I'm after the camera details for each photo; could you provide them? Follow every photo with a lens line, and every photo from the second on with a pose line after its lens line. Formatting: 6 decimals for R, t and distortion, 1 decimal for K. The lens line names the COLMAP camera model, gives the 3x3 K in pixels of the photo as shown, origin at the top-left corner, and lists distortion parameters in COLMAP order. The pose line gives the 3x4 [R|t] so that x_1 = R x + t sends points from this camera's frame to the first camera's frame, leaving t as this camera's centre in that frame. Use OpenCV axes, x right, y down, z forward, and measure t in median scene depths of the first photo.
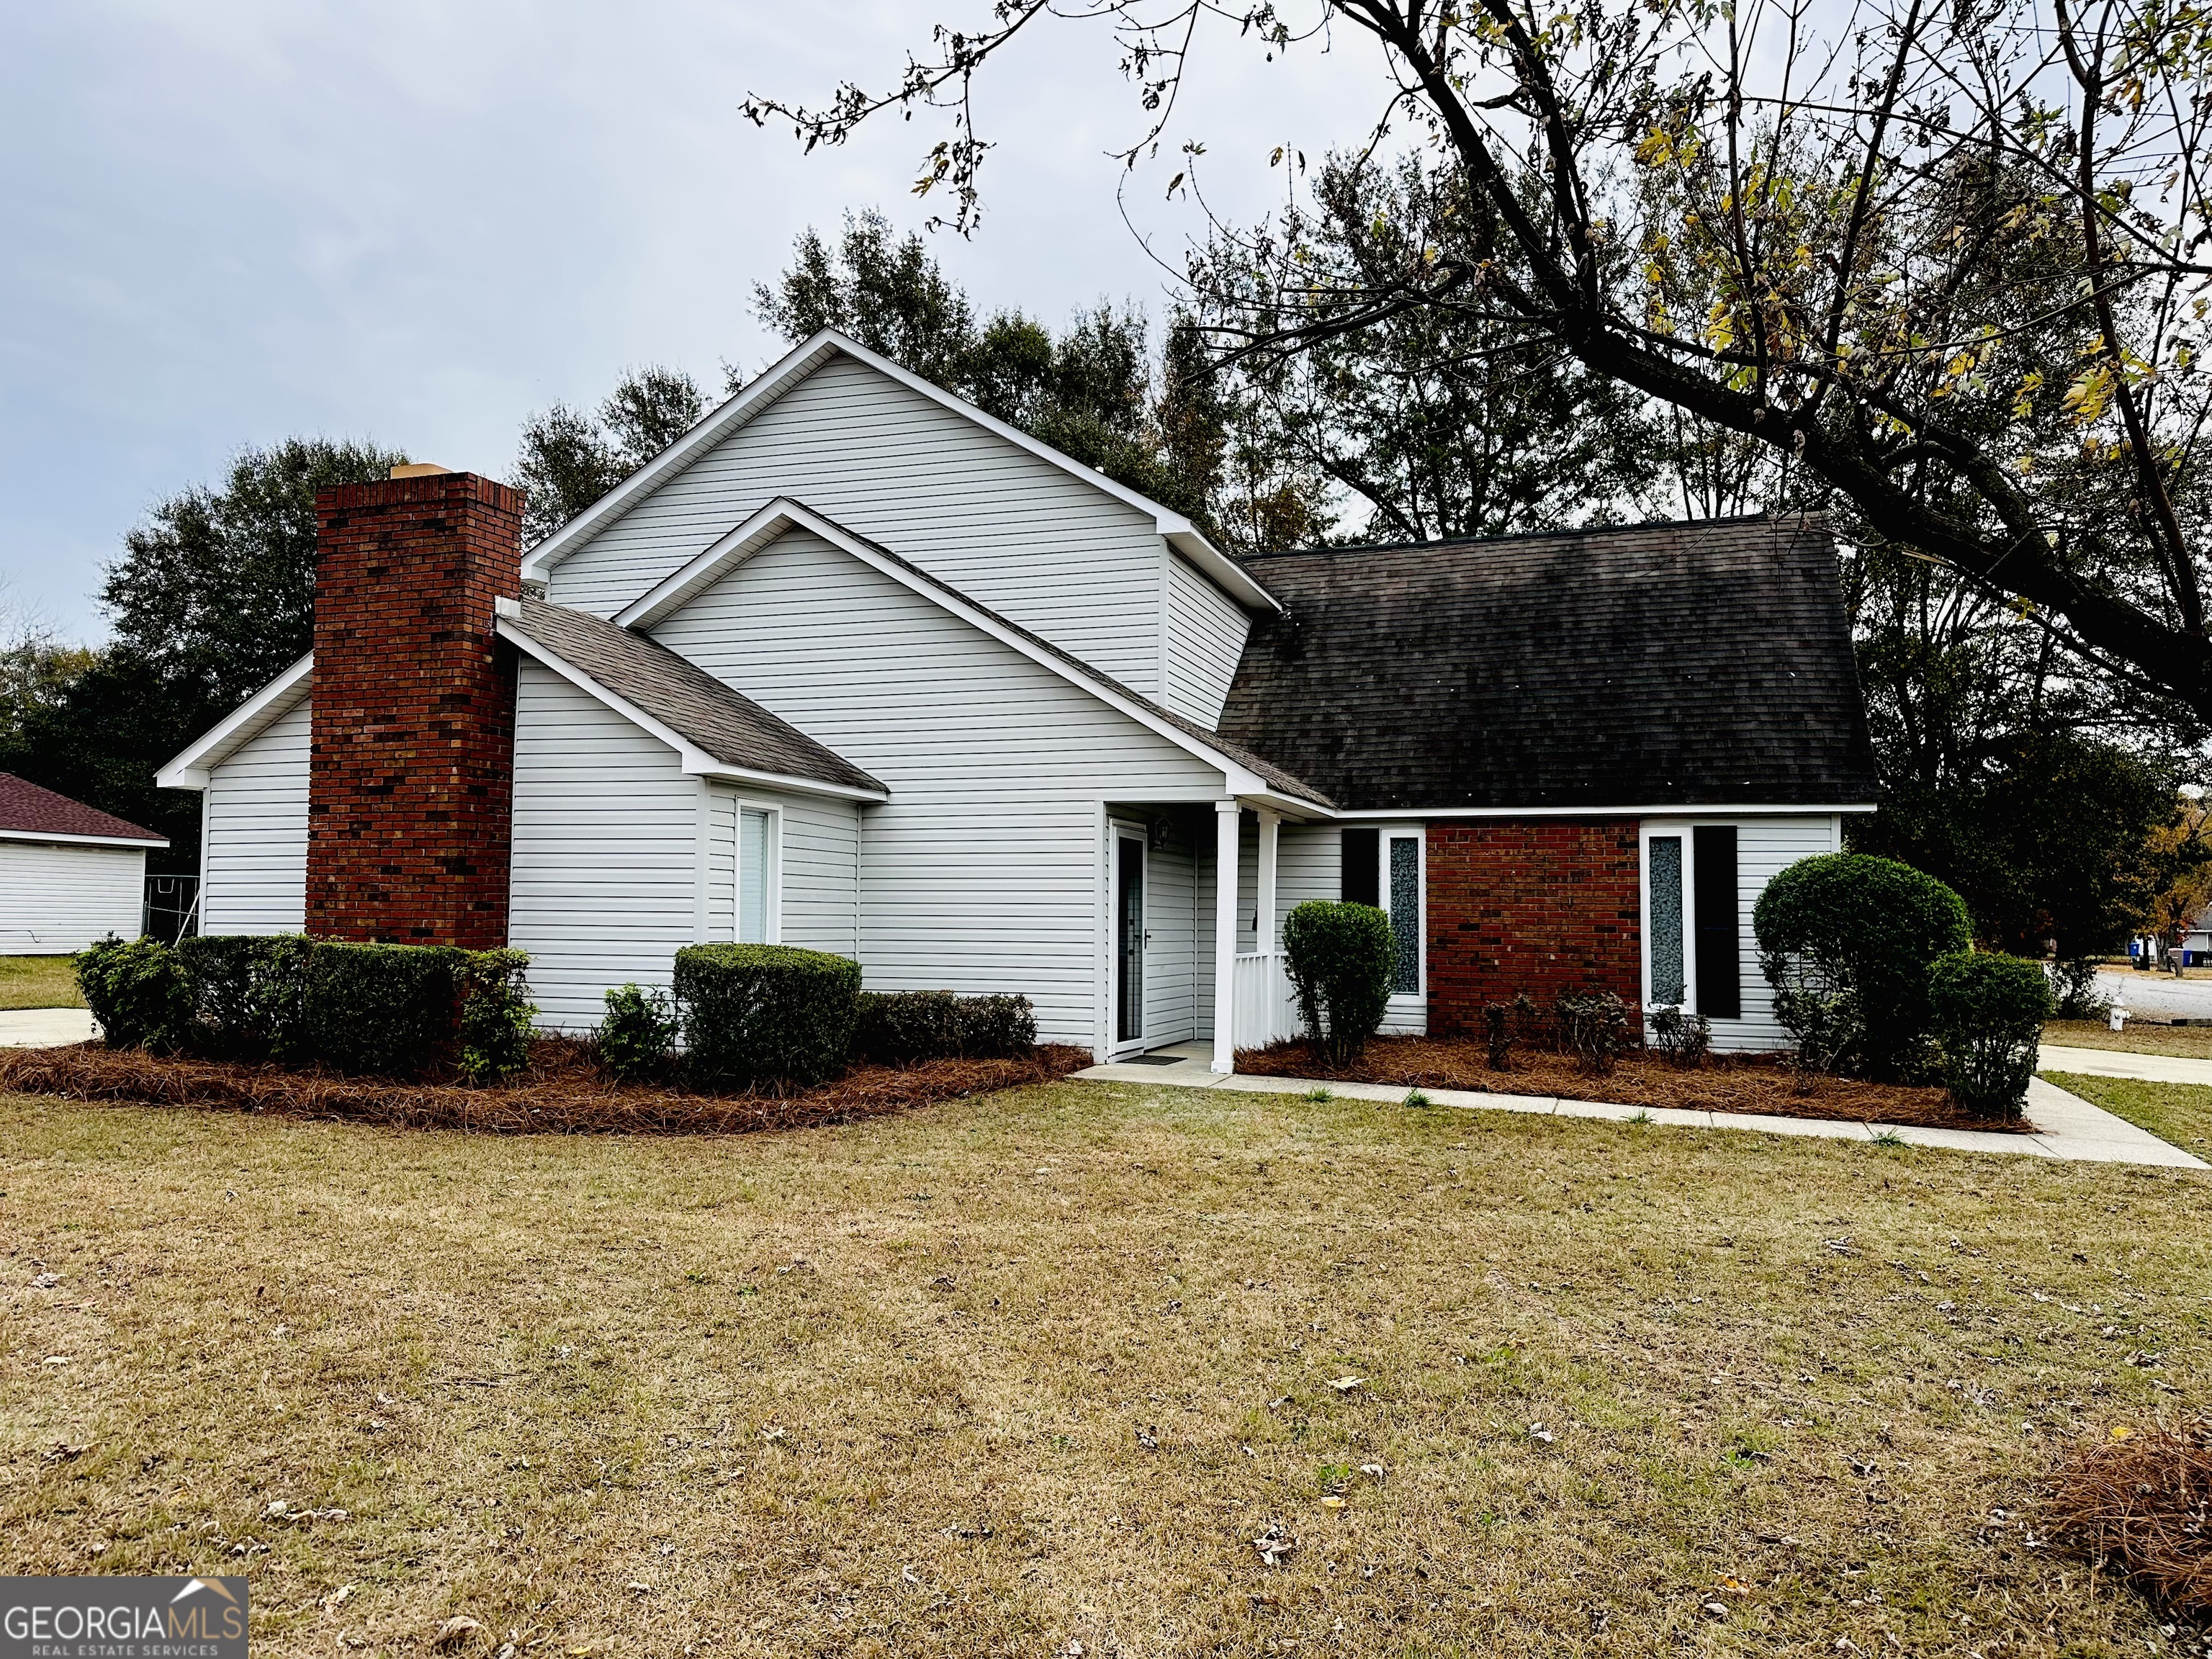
lens RADIAL K [[1545.2, 0, 1122.0], [0, 1545.2, 814.6], [0, 0, 1]] dist [0.063967, -0.079270]
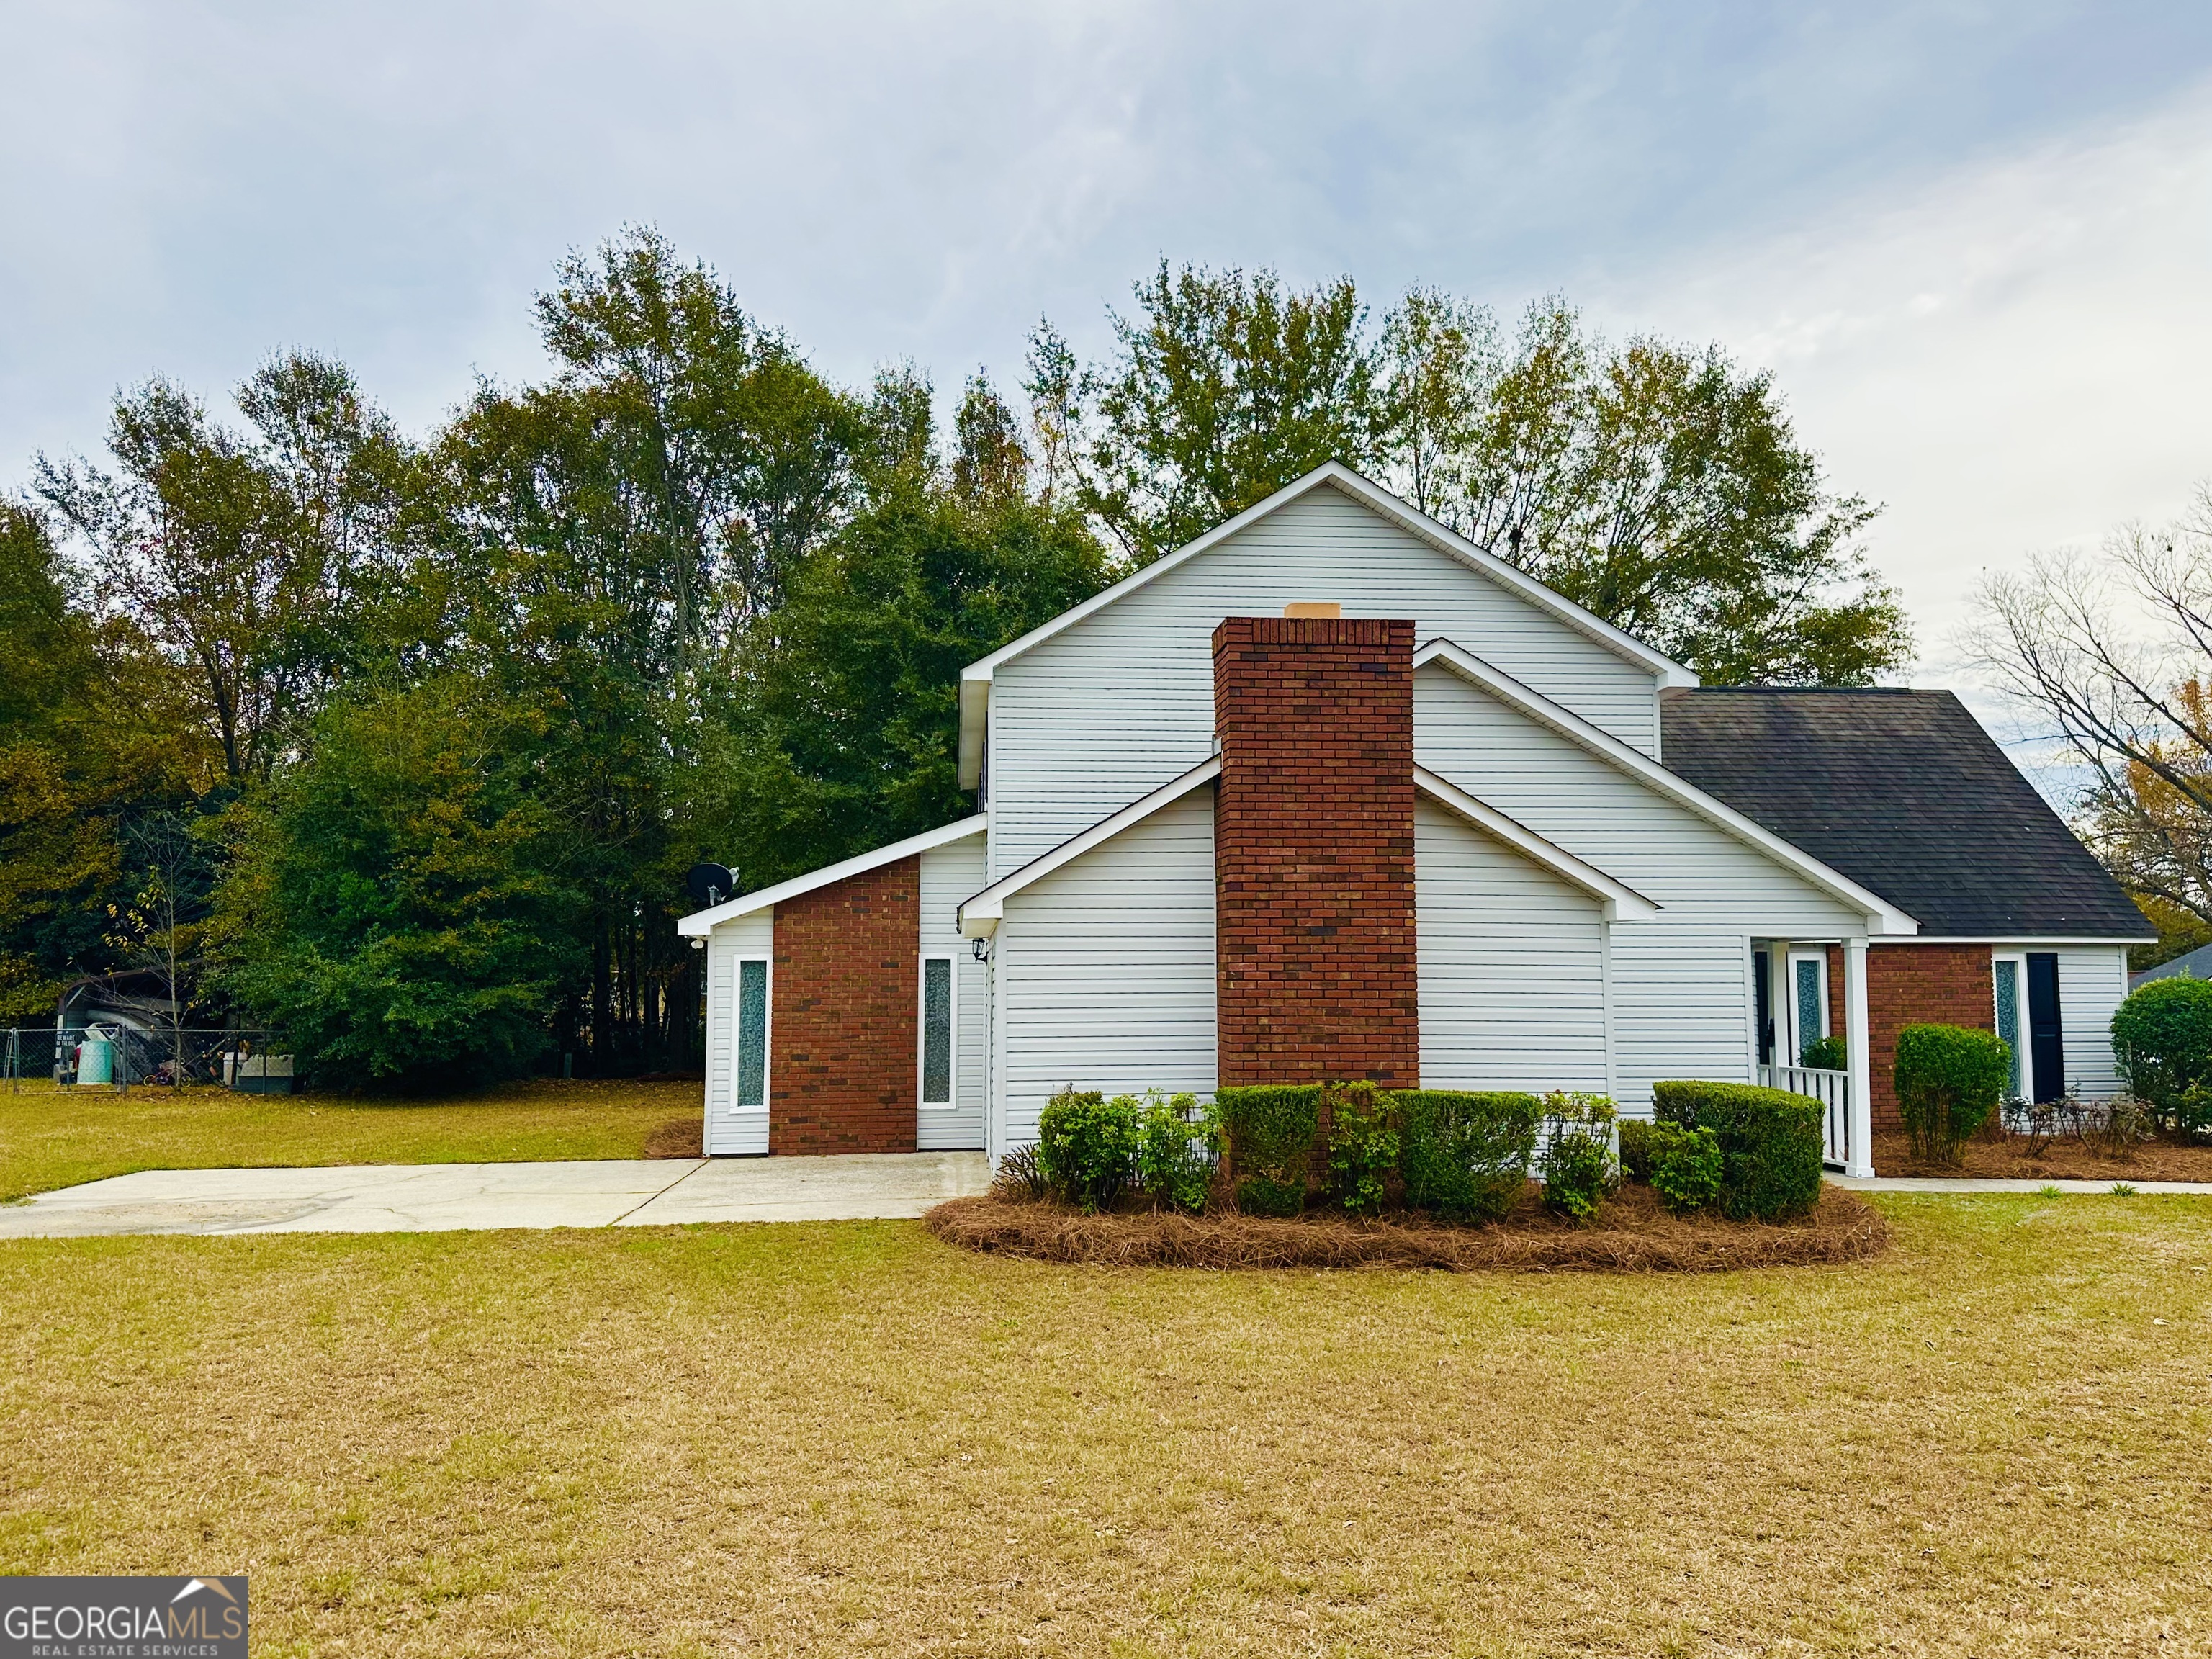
lens RADIAL K [[1545.2, 0, 1120.6], [0, 1545.2, 836.4], [0, 0, 1]] dist [0.063967, -0.079270]
pose [[0.920325, 0.029841, 0.390015, -0.834226], [-0.023083, 0.999491, -0.022004, -0.043681], [-0.390473, 0.011248, 0.920546, 0.122497]]
